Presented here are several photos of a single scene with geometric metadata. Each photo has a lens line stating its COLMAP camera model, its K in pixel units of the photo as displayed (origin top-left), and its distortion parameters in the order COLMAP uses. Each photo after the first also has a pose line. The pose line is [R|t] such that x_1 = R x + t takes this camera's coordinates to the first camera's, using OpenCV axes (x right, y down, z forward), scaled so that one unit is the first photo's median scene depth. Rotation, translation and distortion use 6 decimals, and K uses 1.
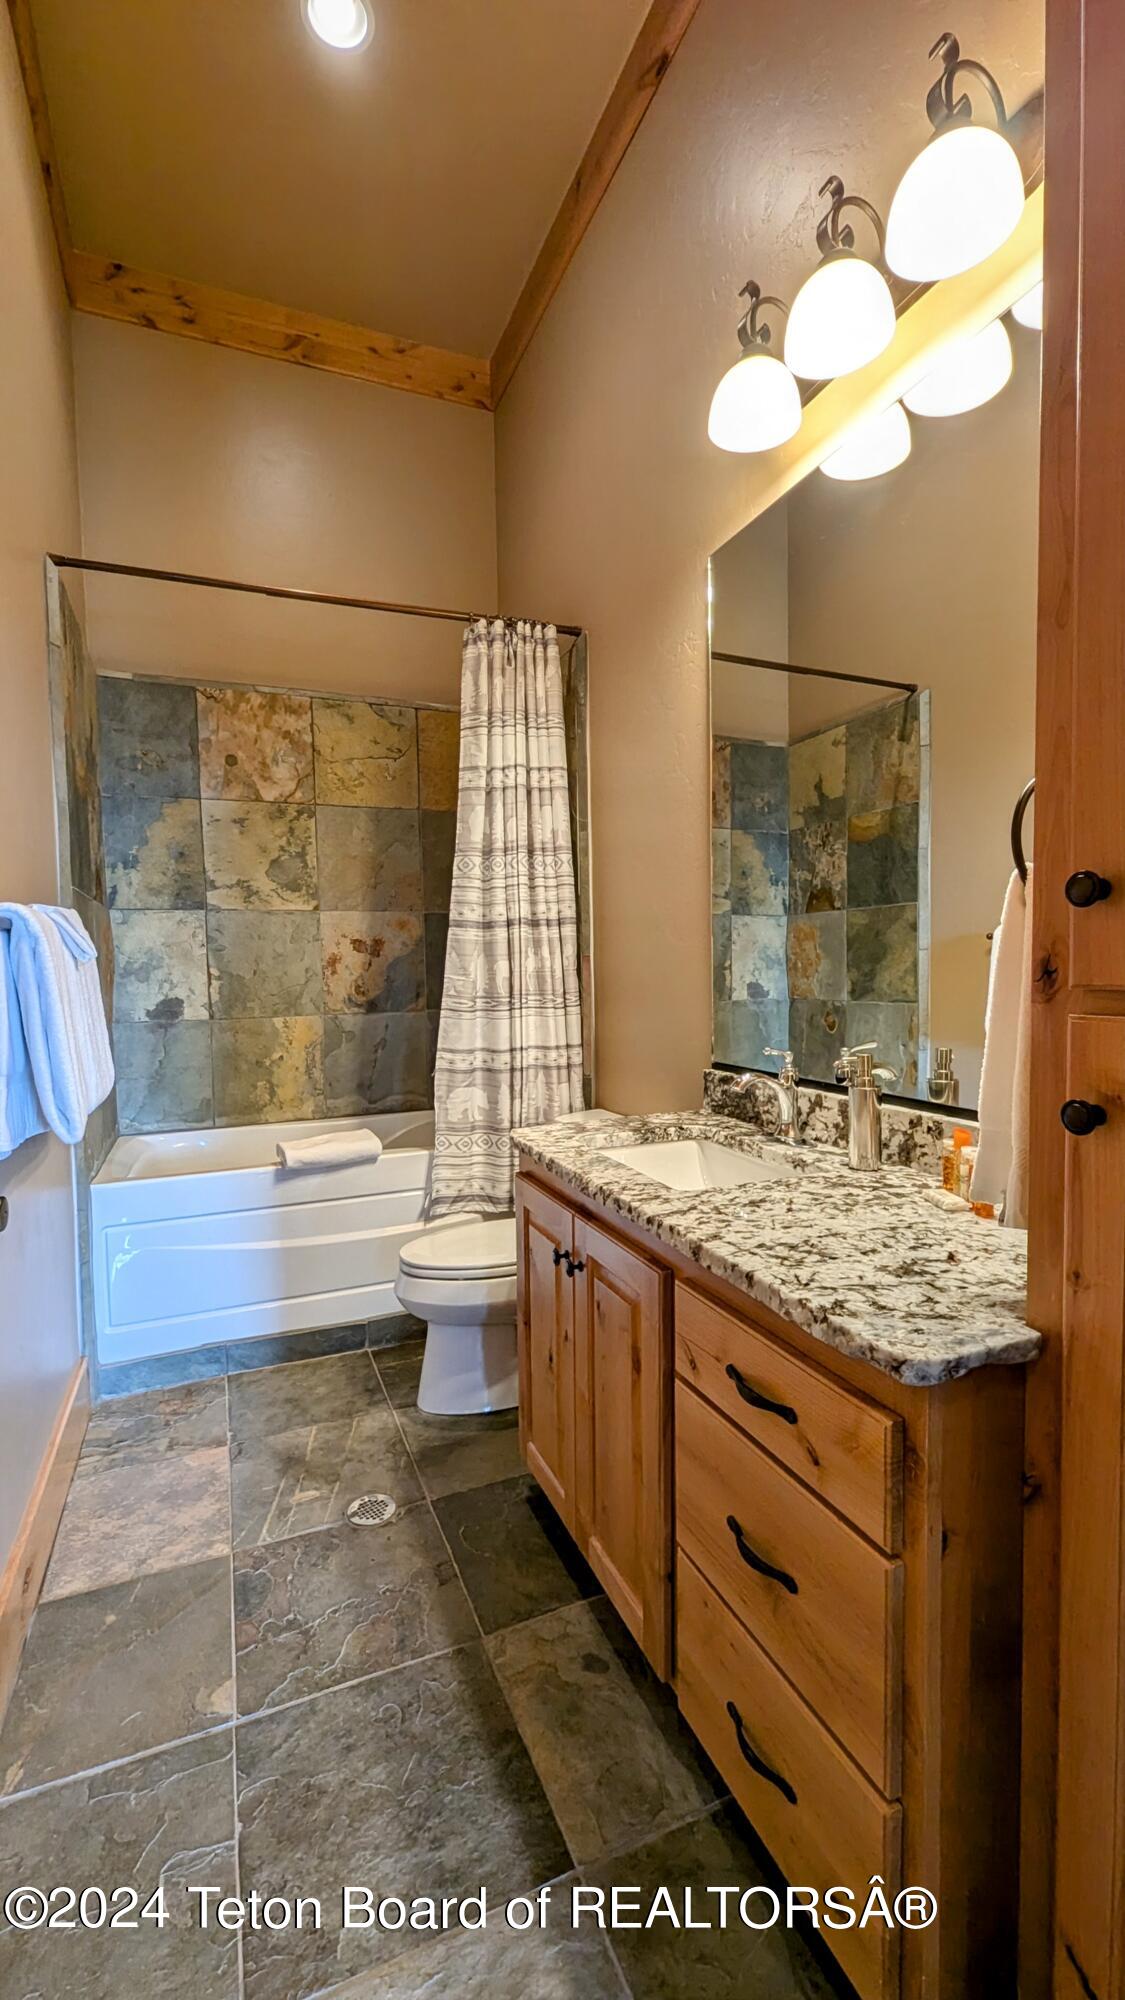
lens RADIAL K [[829.5, 0, 564.5], [0, 829.5, 1005.2], [0, 0, 1]] dist [0.001475, 0.000018]
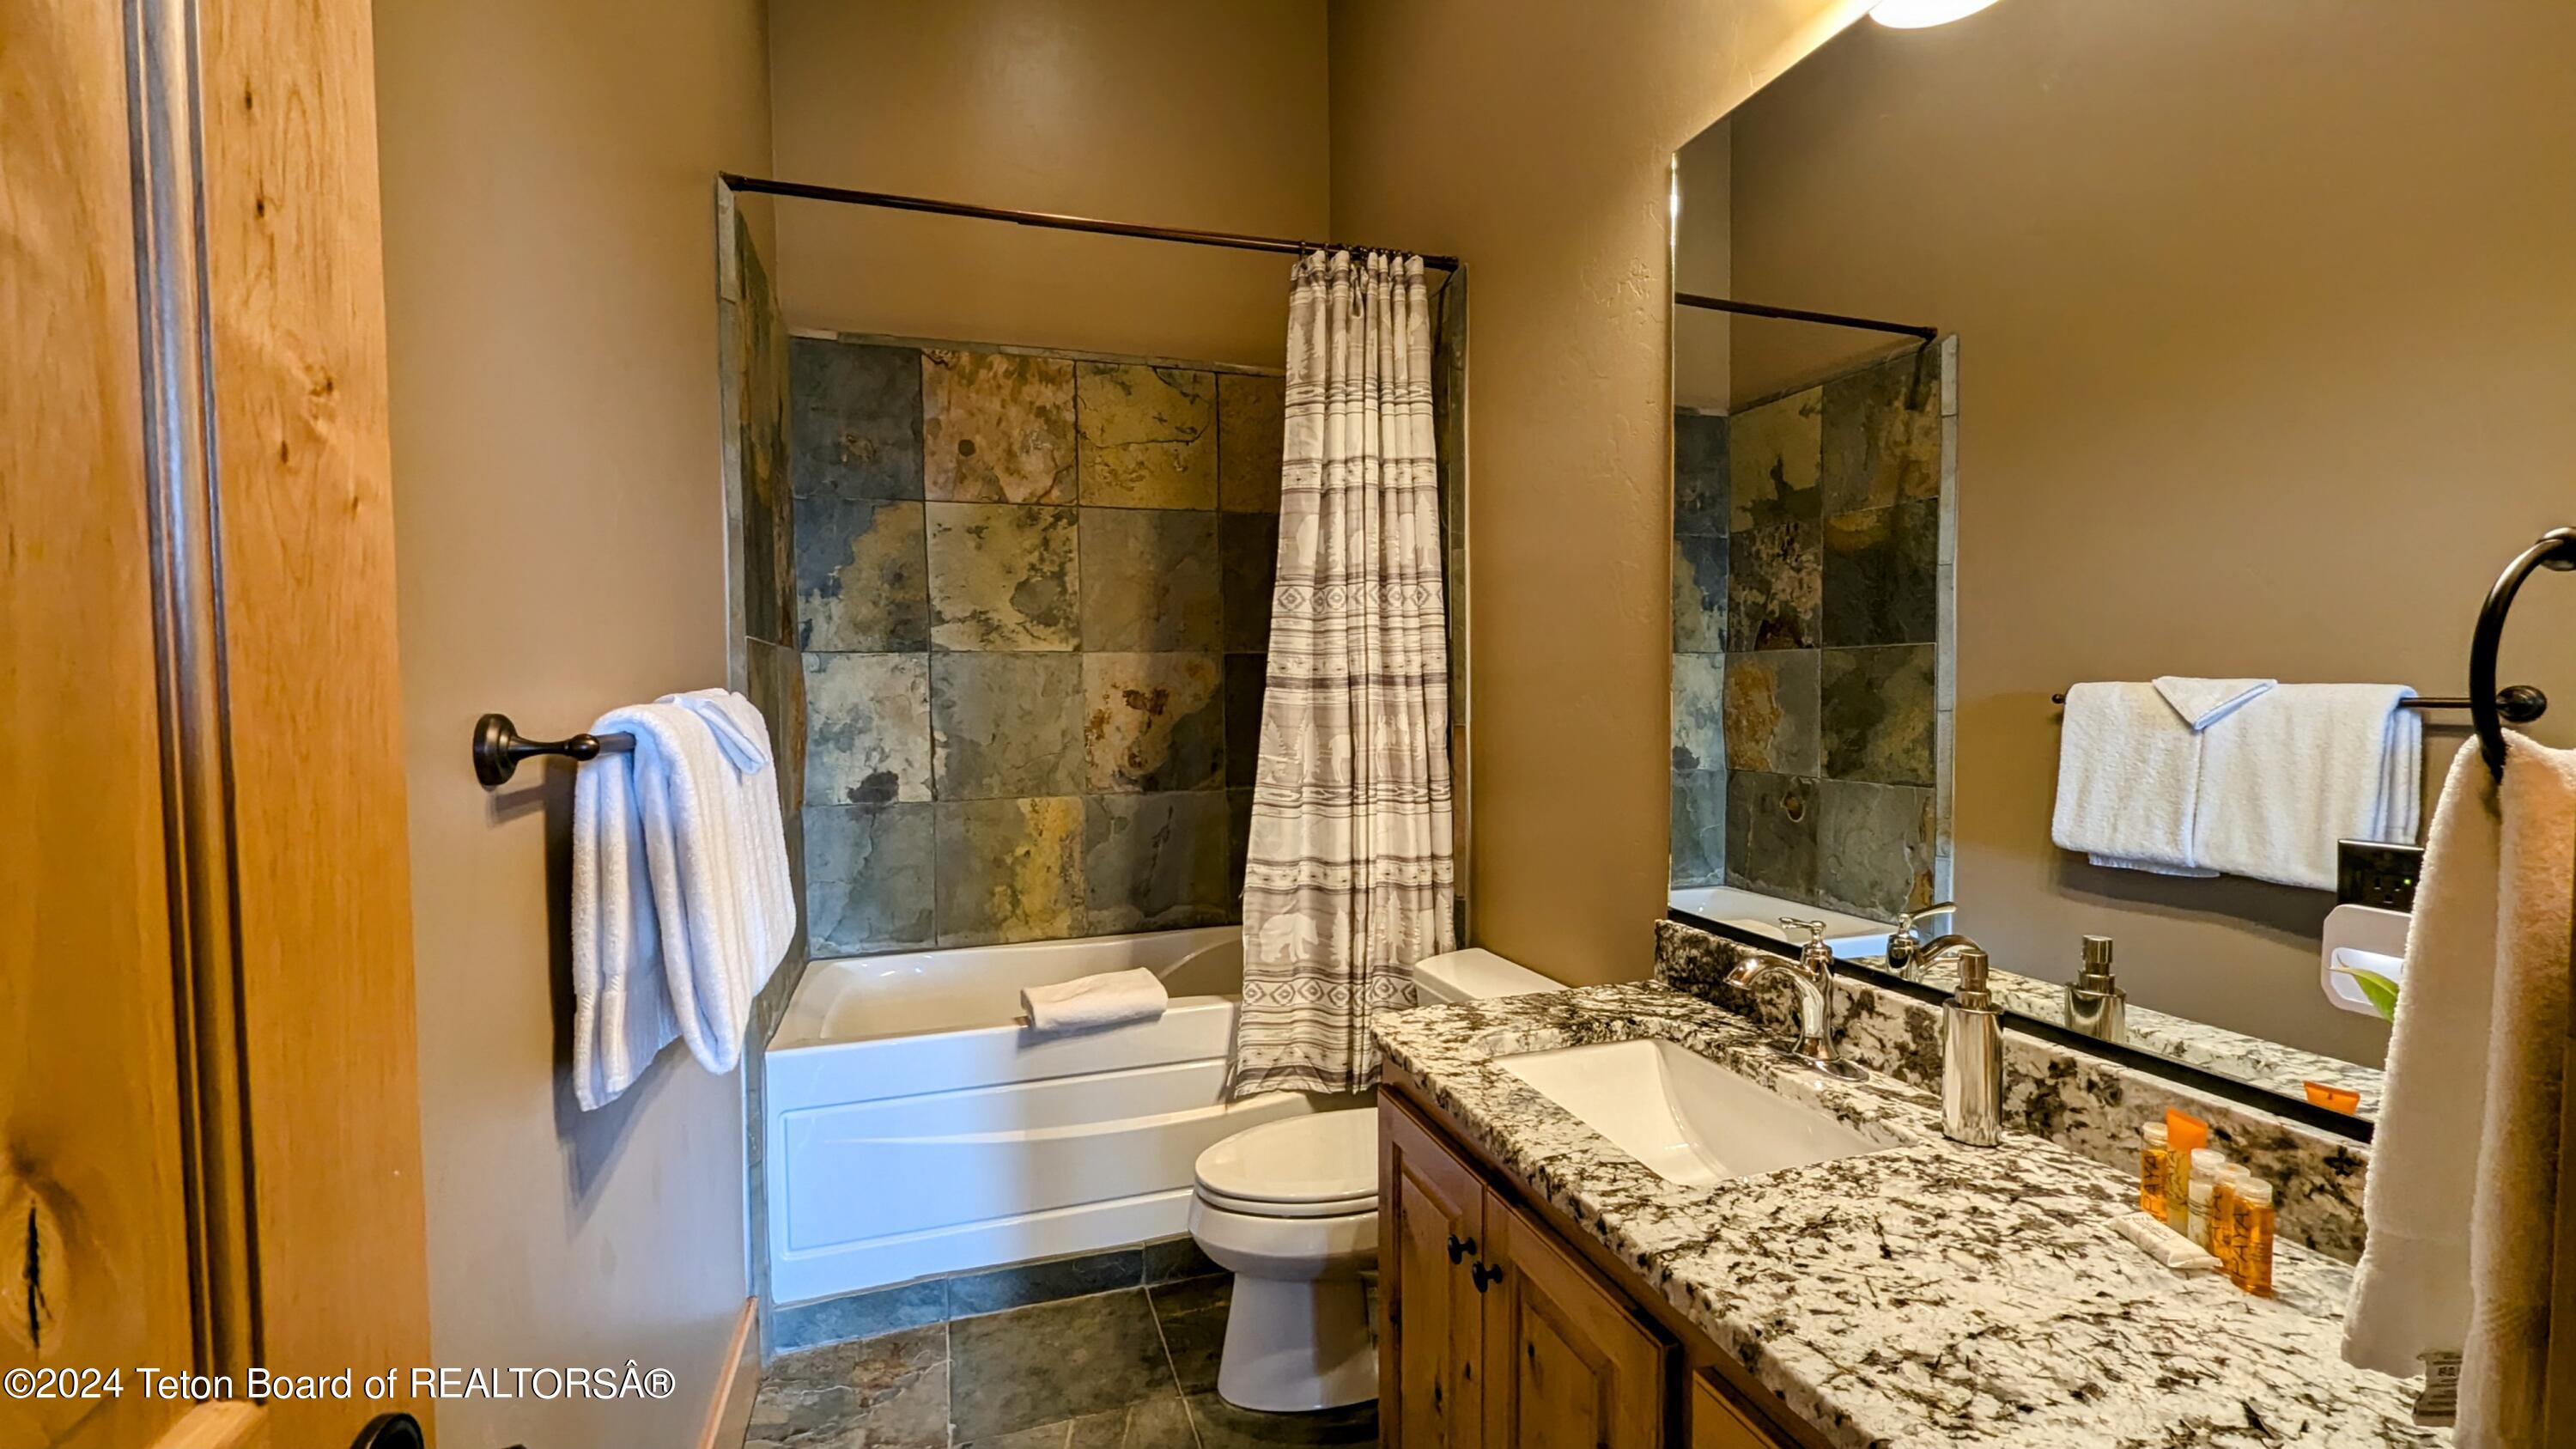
lens RADIAL K [[1068.5, 0, 1307.0], [0, 1068.5, 720.3], [0, 0, 1]] dist [0.001475, 0.000018]
pose [[0.997578, 0.008597, -0.069020, -0.050619], [-0.009535, 0.999867, -0.013262, -0.065351], [0.068897, 0.013888, 0.997527, 0.121769]]
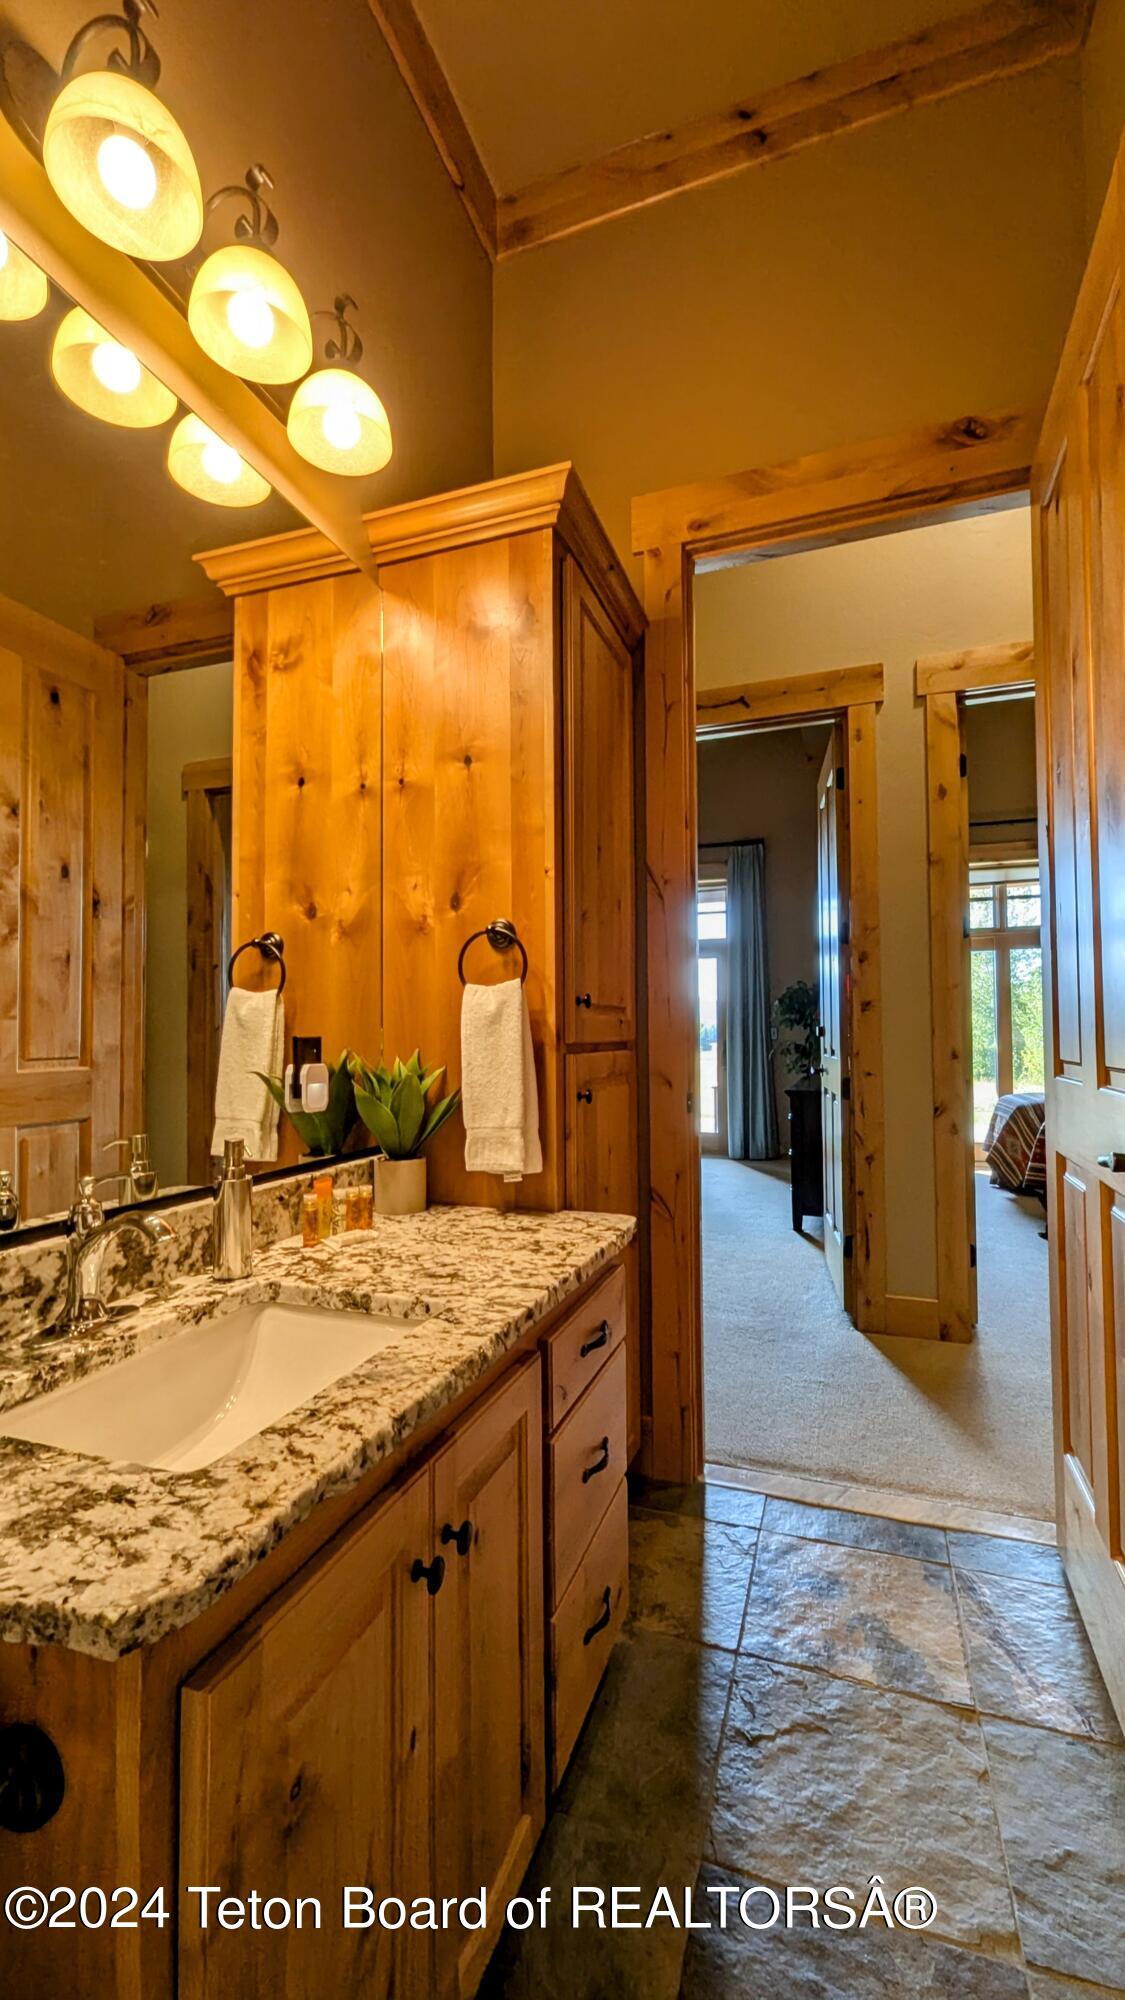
lens RADIAL K [[829.5, 0, 565.1], [0, 829.5, 1012.6], [0, 0, 1]] dist [0.001475, 0.000018]
pose [[-0.742123, 0.042321, 0.668927, -0.311688], [0.054777, 0.998496, -0.002401, -0.032740], [-0.668022, 0.034860, -0.743325, 0.950151]]
